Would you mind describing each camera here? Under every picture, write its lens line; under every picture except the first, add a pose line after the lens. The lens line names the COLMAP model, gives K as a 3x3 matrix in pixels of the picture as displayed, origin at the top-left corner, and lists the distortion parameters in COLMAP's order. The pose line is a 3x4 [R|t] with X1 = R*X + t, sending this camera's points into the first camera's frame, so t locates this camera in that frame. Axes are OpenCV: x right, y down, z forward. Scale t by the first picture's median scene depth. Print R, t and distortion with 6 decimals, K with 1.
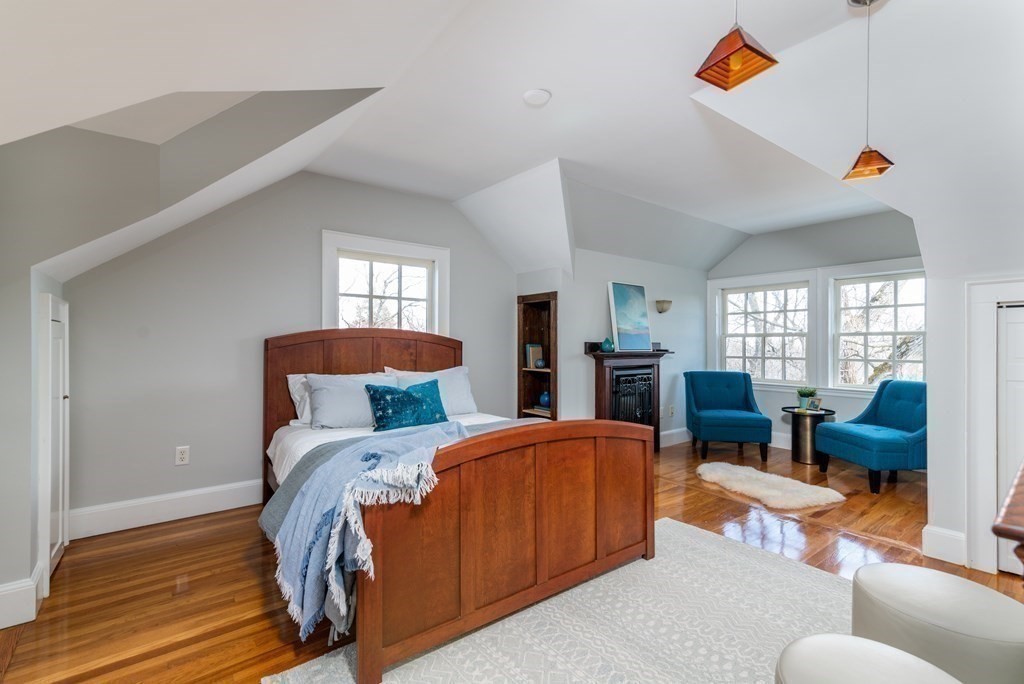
lens RADIAL K [[459.7, 0, 511.9], [0, 459.7, 343.7], [0, 0, 1]] dist [0.016073, 0.000367]
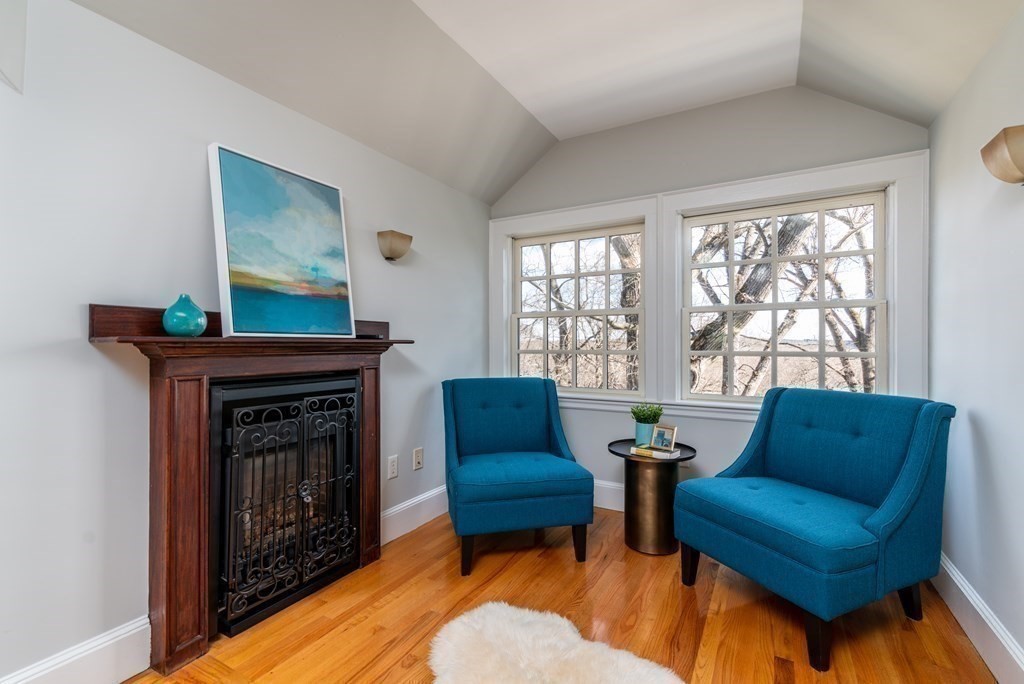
lens RADIAL K [[459.7, 0, 511.9], [0, 459.7, 343.7], [0, 0, 1]] dist [0.016073, 0.000367]
pose [[0.928538, -0.002801, 0.371226, 0.282810], [0.002608, 0.999996, 0.001022, 0.021596], [-0.371227, 0.000019, 0.928542, 0.544977]]
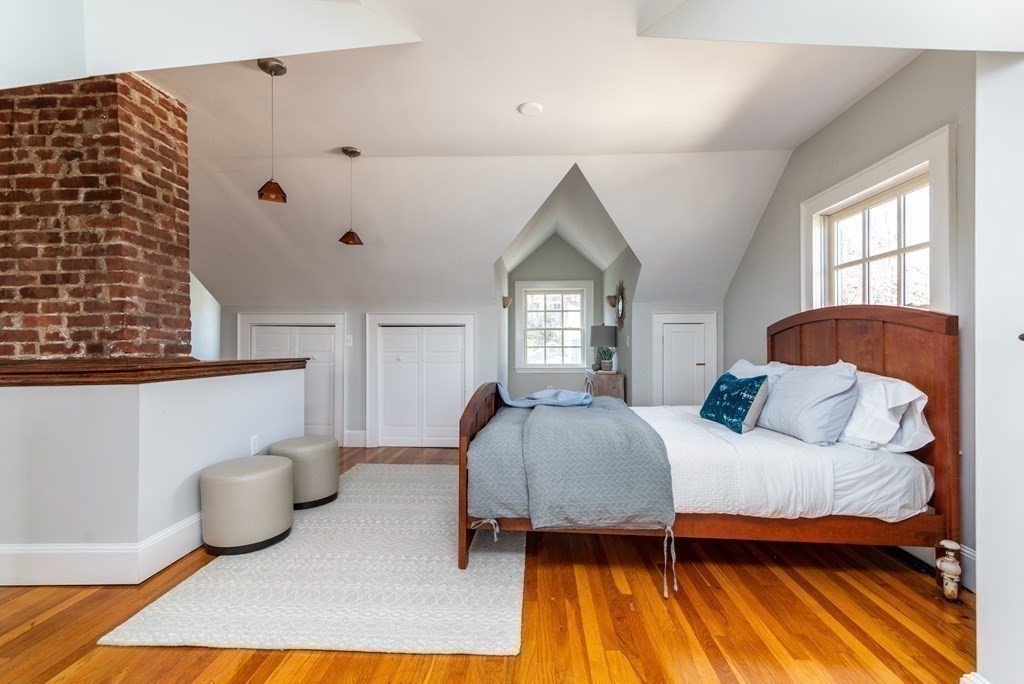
lens RADIAL K [[459.7, 0, 511.9], [0, 459.7, 343.7], [0, 0, 1]] dist [0.016073, 0.000367]
pose [[-0.667287, -0.010217, -0.744731, 0.459026], [-0.003730, 0.999939, -0.010377, 0.026158], [0.744792, -0.004147, -0.667284, 0.853170]]
